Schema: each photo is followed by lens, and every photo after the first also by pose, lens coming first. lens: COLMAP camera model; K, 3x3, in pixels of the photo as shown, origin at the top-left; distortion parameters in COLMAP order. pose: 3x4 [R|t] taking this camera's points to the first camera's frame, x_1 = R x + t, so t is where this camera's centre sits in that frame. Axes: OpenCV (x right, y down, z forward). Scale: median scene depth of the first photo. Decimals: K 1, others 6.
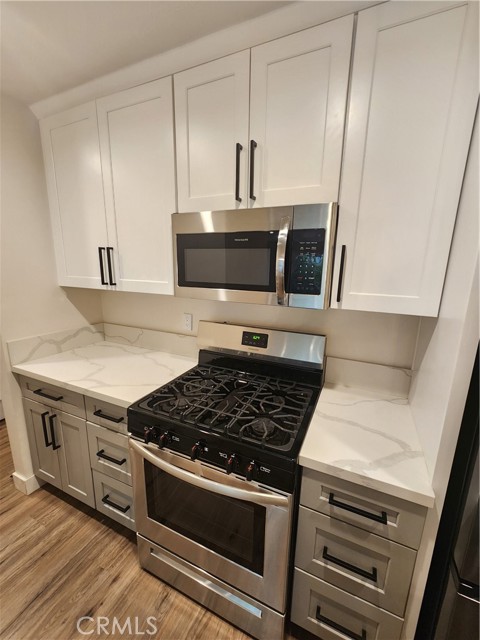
lens RADIAL K [[260.8, 0, 241.6], [0, 260.8, 325.1], [0, 0, 1]] dist [0.003065, -0.002441]
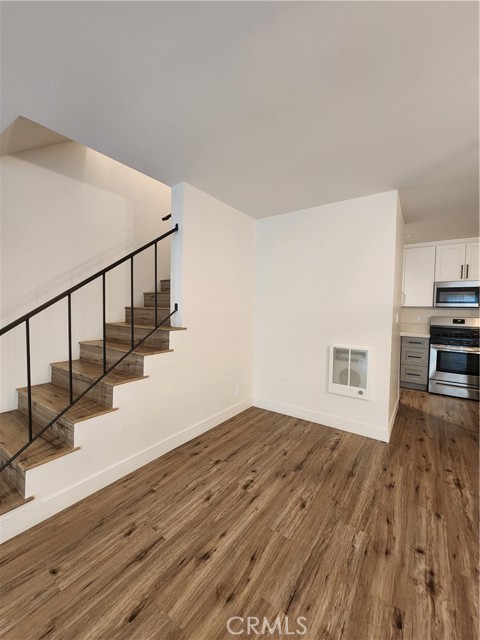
lens RADIAL K [[260.8, 0, 240.7], [0, 260.8, 319.9], [0, 0, 1]] dist [0.003065, -0.002441]
pose [[0.987908, -0.006389, -0.154913, -1.922303], [-0.019555, 0.986037, -0.165372, 0.575430], [0.153806, 0.166402, 0.973989, -2.232672]]
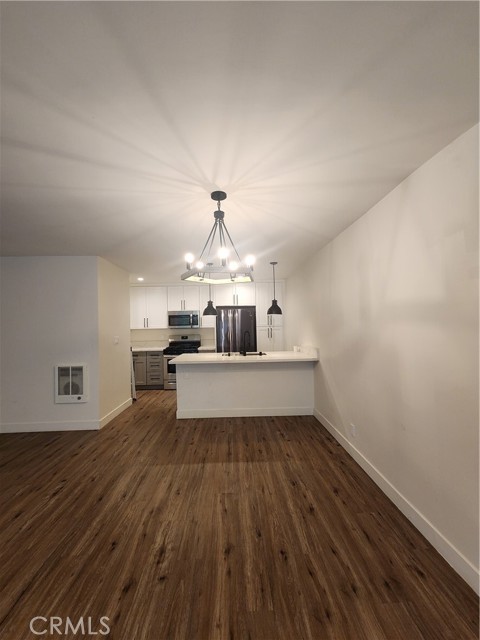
lens RADIAL K [[260.8, 0, 243.0], [0, 260.8, 315.8], [0, 0, 1]] dist [0.003065, -0.002441]
pose [[0.878610, -0.034987, 0.476257, -1.161150], [0.147964, 0.968176, -0.201844, 0.733264], [-0.454039, 0.247811, 0.855826, -3.278893]]
